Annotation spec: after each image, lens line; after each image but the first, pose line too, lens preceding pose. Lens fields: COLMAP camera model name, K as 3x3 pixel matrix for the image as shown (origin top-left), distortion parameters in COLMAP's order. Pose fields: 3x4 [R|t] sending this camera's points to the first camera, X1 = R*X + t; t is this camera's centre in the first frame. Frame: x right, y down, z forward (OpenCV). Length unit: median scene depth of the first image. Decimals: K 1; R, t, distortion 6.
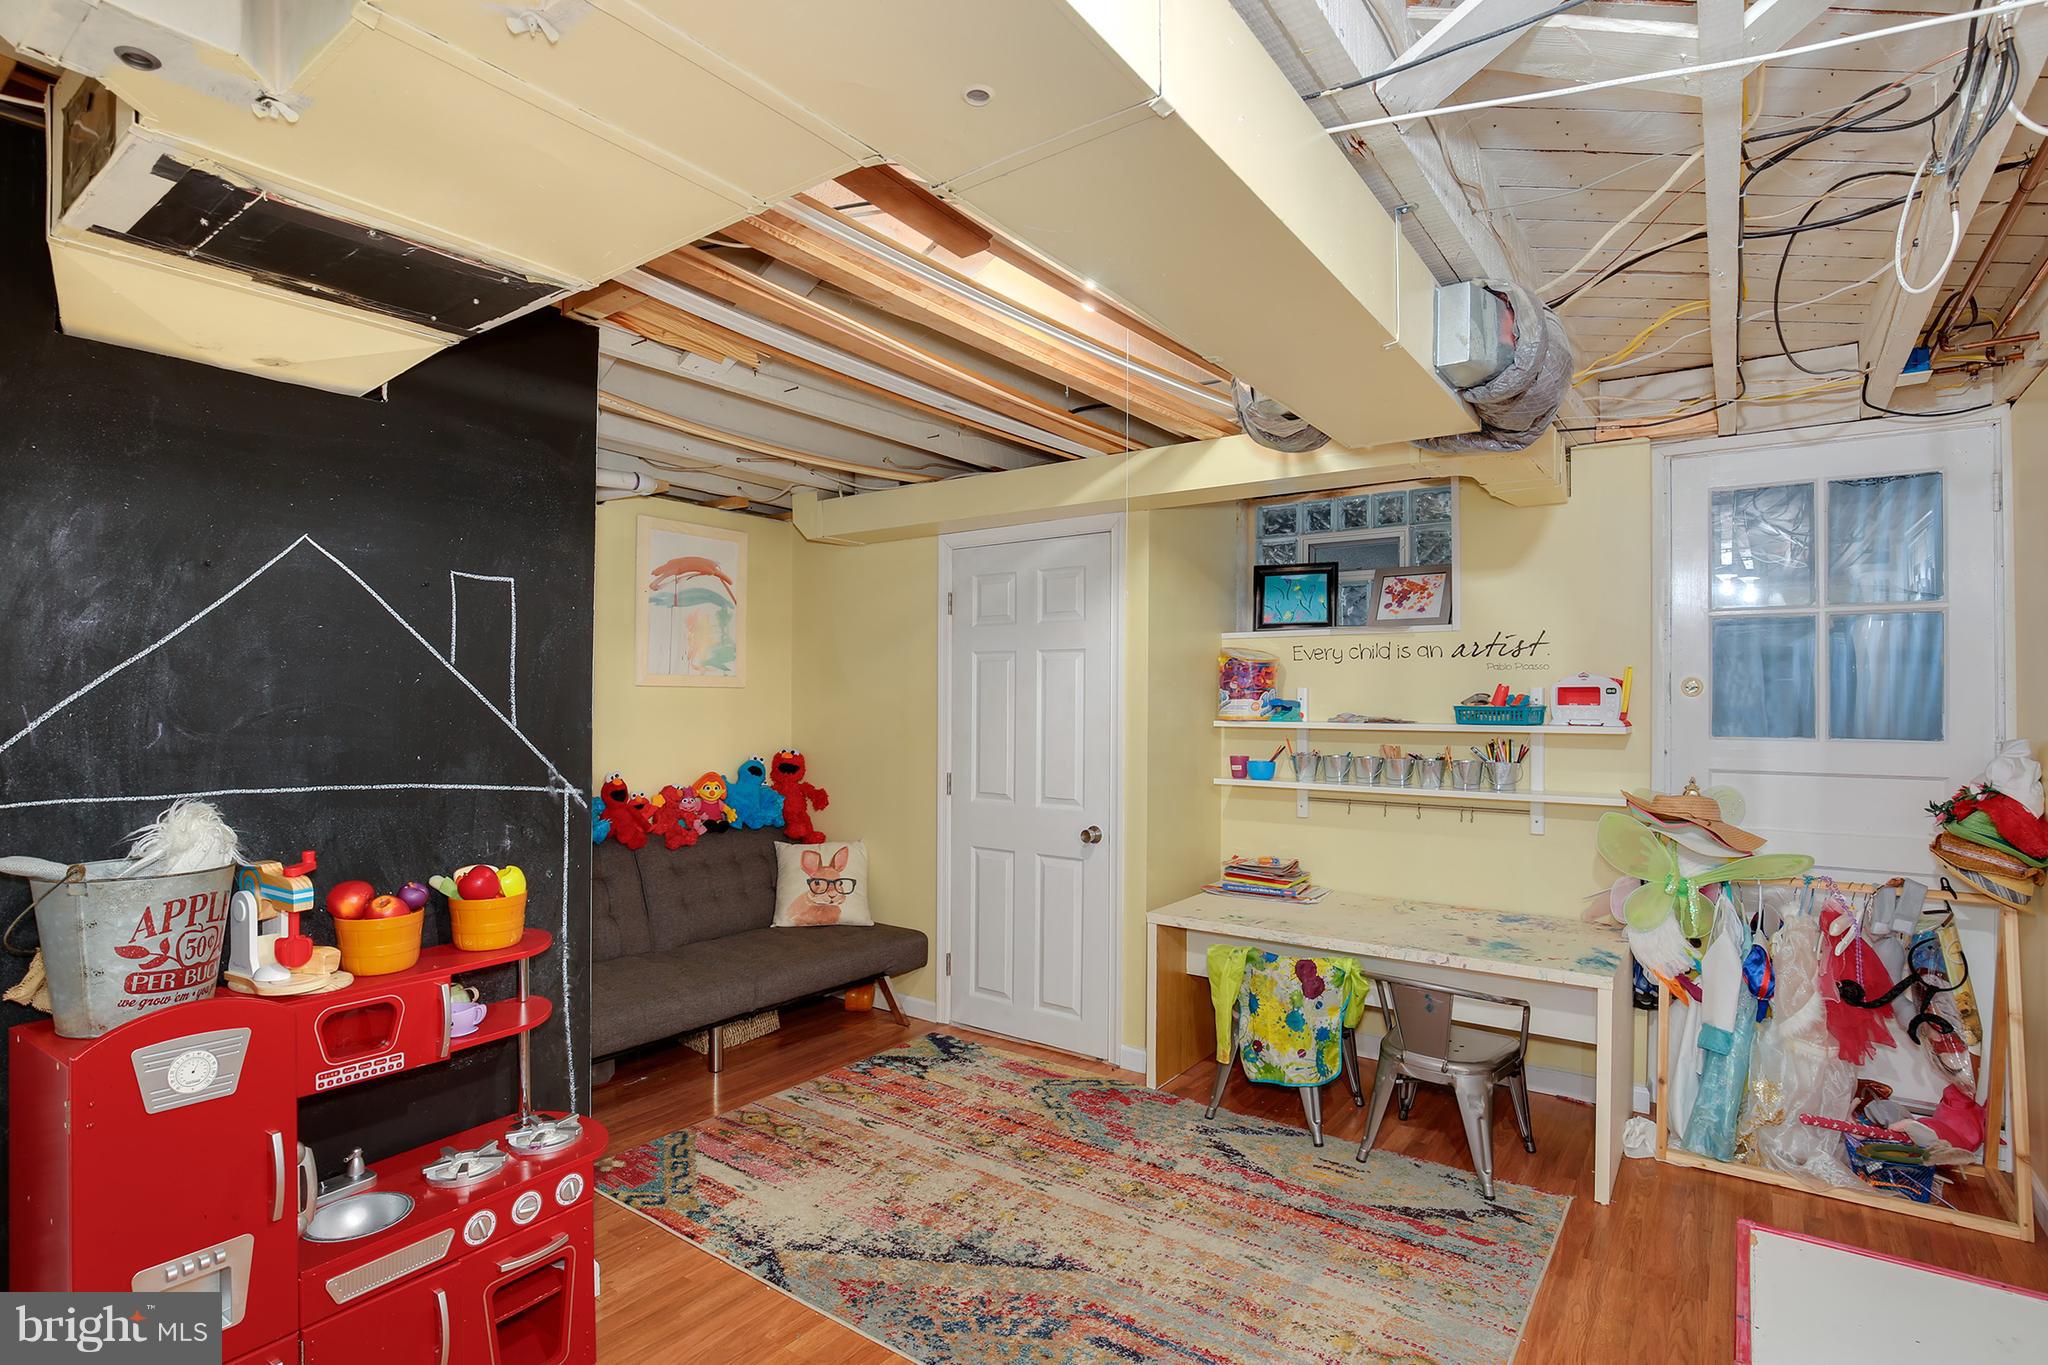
lens RADIAL K [[1016.5, 0, 1021.5], [0, 1016.5, 697.3], [0, 0, 1]] dist [-0.005150, 0.000258]
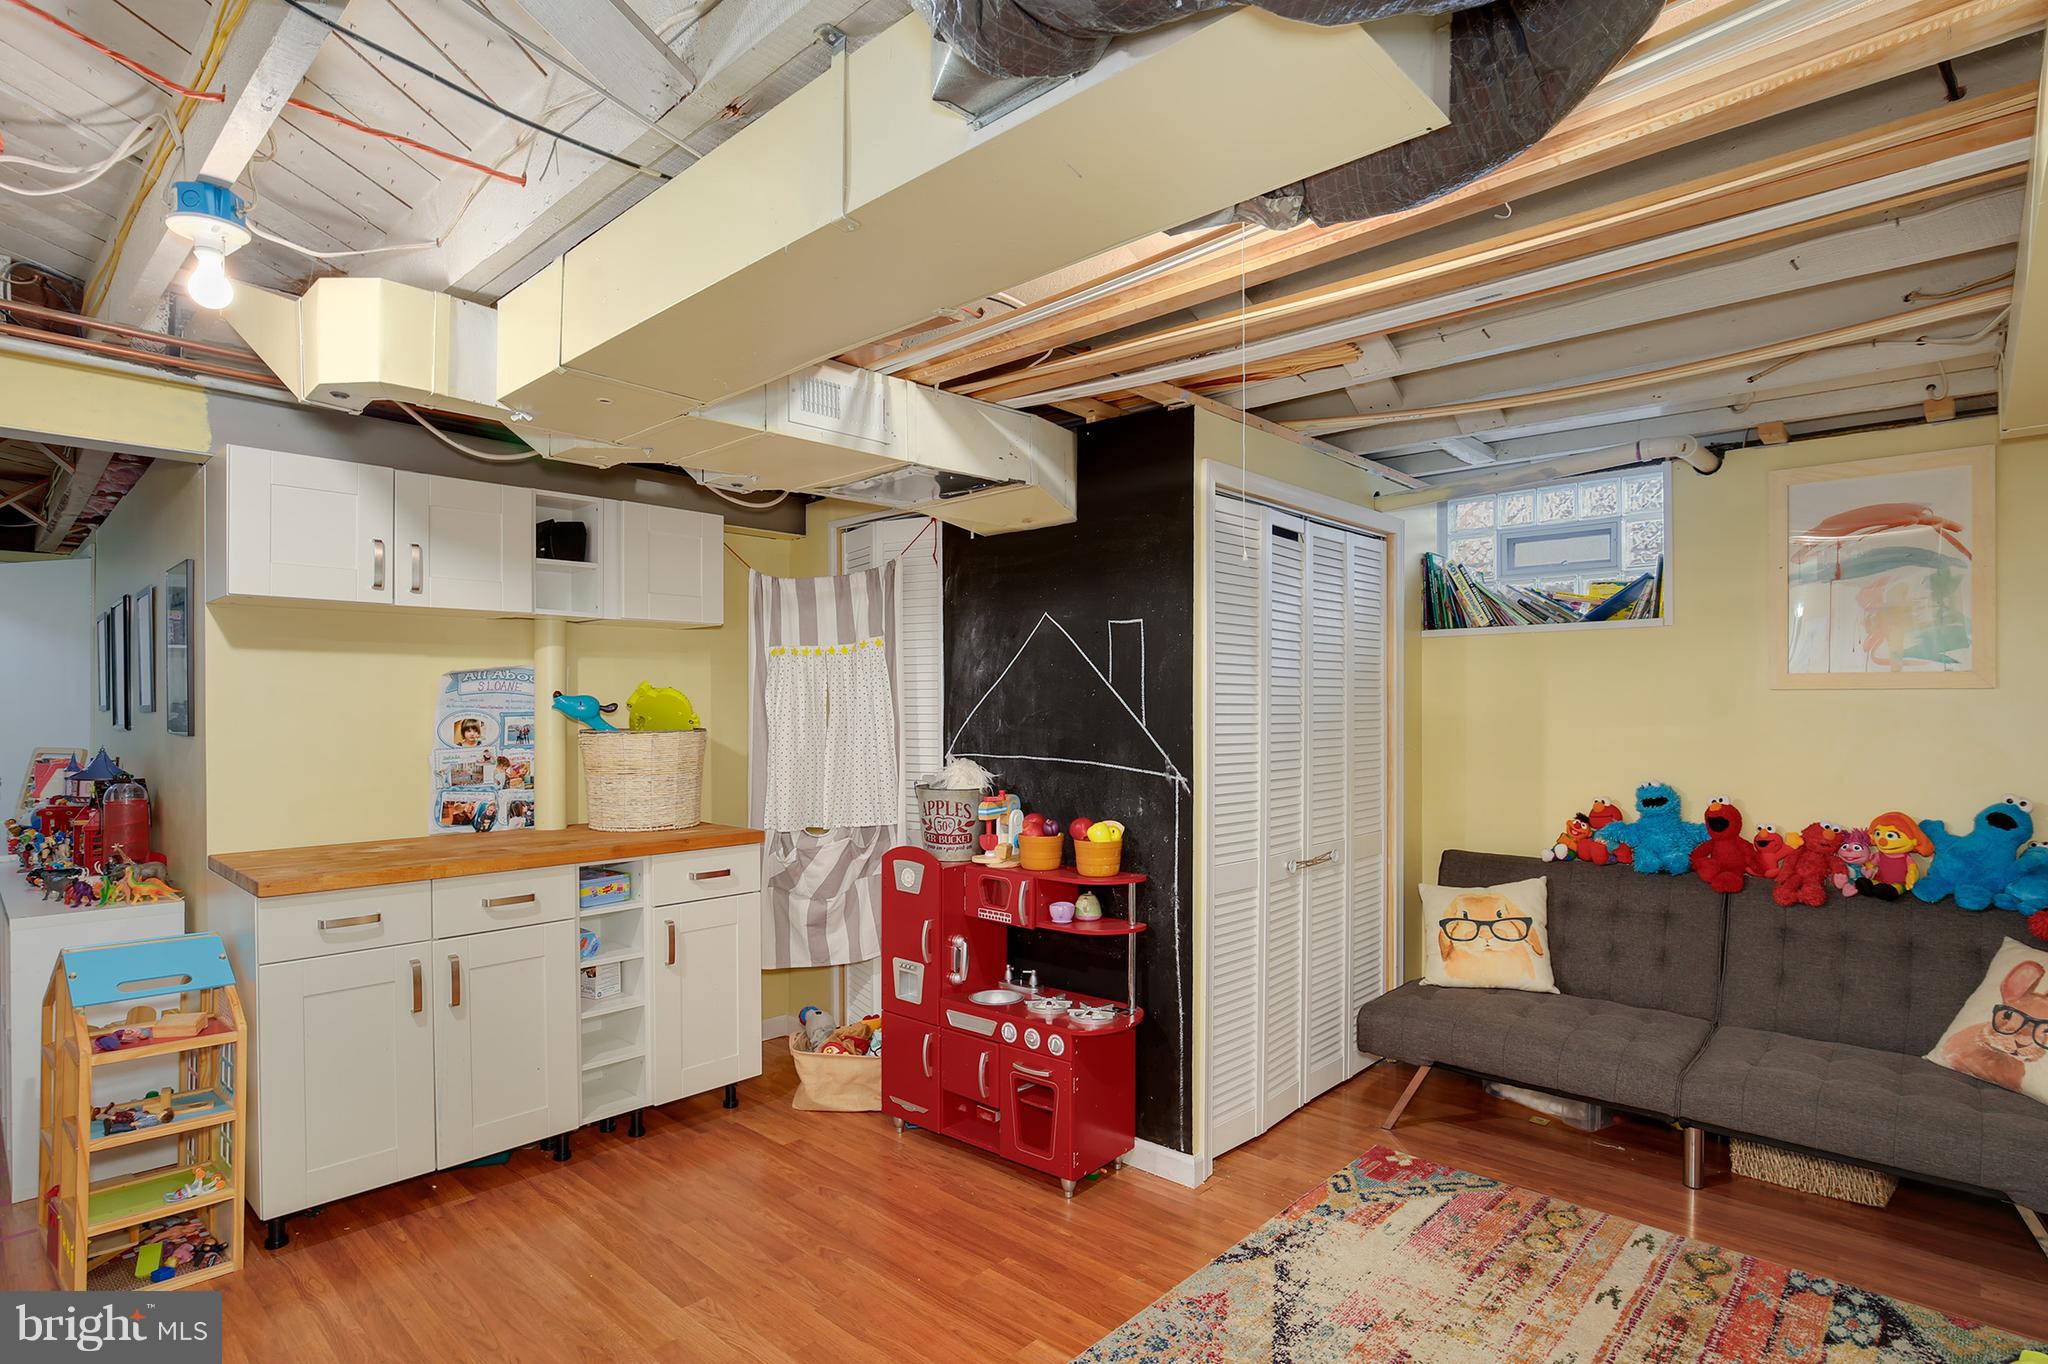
lens RADIAL K [[1016.5, 0, 1021.5], [0, 1016.5, 696.8], [0, 0, 1]] dist [-0.005150, 0.000258]
pose [[-0.097049, -0.013030, -0.995194, 0.666834], [0.002168, 0.999909, -0.013304, 0.004546], [0.995277, -0.003449, -0.097012, 0.722153]]
